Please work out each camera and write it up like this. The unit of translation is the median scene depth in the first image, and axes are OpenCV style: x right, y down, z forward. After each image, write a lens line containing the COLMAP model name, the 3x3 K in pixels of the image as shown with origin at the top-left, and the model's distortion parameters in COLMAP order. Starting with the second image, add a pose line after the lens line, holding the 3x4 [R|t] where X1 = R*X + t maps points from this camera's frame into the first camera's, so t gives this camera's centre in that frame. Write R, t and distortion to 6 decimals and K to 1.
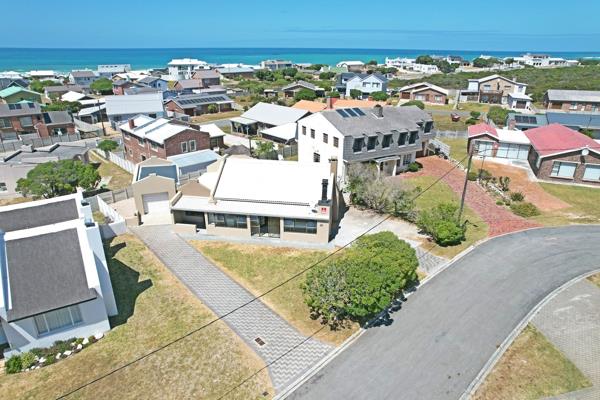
lens RADIAL K [[388.7, 0, 300.0], [0, 388.7, 200.0], [0, 0, 1]] dist [-0.077963, 0.077353]
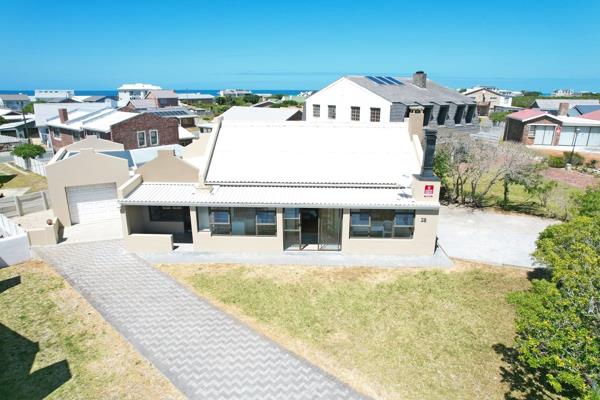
lens RADIAL K [[388.7, 0, 300.0], [0, 388.7, 200.0], [0, 0, 1]] dist [-0.077963, 0.077353]
pose [[0.992969, -0.034301, 0.113295, -0.157501], [0.045236, 0.994410, -0.095404, 0.075206], [-0.109390, 0.099858, 0.988970, 0.472398]]
